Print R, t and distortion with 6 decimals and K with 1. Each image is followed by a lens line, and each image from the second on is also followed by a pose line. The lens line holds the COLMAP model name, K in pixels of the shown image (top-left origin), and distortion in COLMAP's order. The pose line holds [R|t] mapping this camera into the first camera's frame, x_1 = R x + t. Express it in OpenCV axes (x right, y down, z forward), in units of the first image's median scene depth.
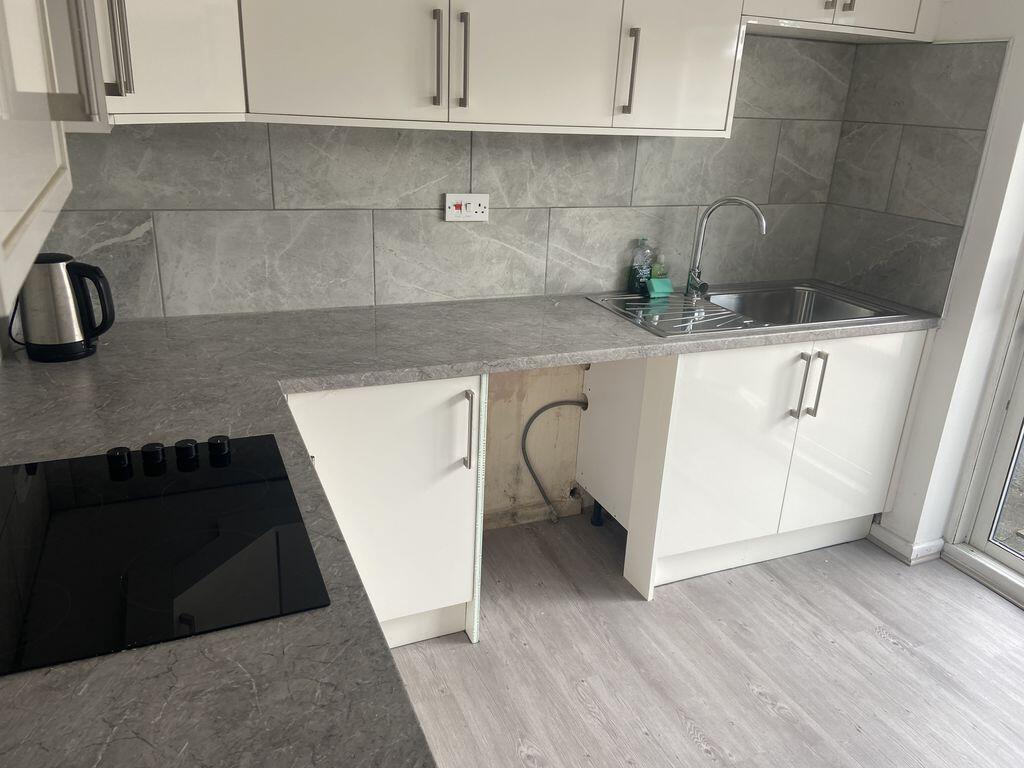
lens RADIAL K [[767.2, 0, 512.0], [0, 767.2, 384.0], [0, 0, 1]] dist [0.125805, -0.155662]
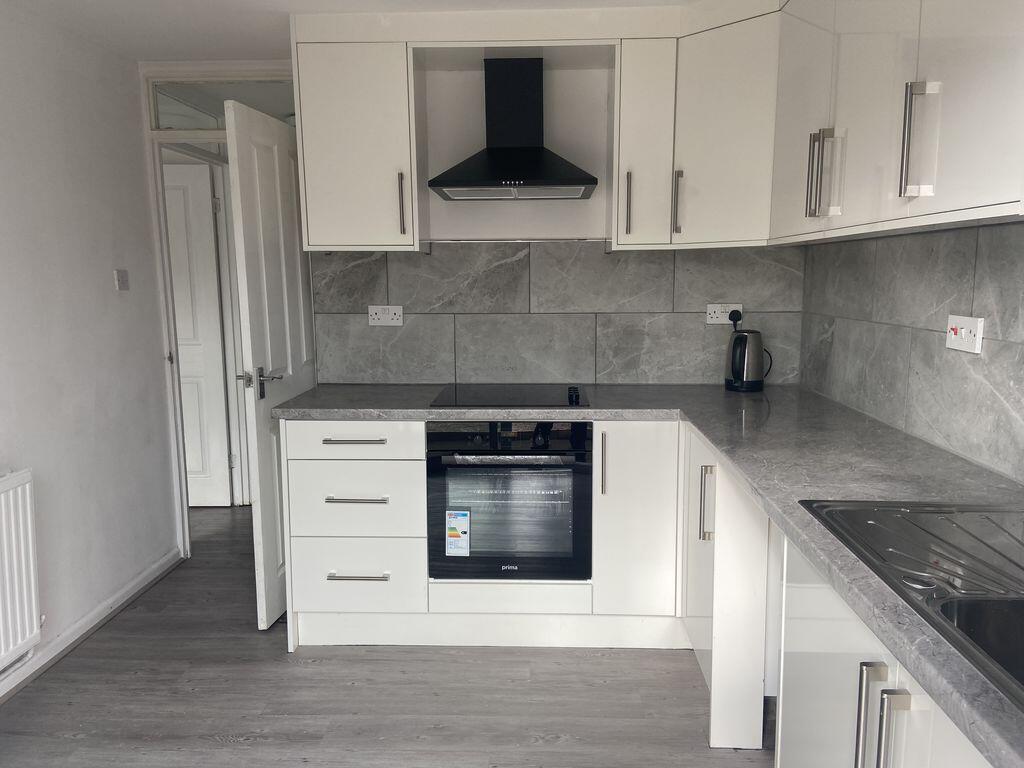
lens RADIAL K [[767.2, 0, 512.0], [0, 767.2, 384.0], [0, 0, 1]] dist [0.125805, -0.155662]
pose [[-0.443004, 0.081981, -0.892763, 0.864353], [-0.327910, 0.911993, 0.246461, -0.228787], [0.834399, 0.401929, -0.377135, 0.940605]]
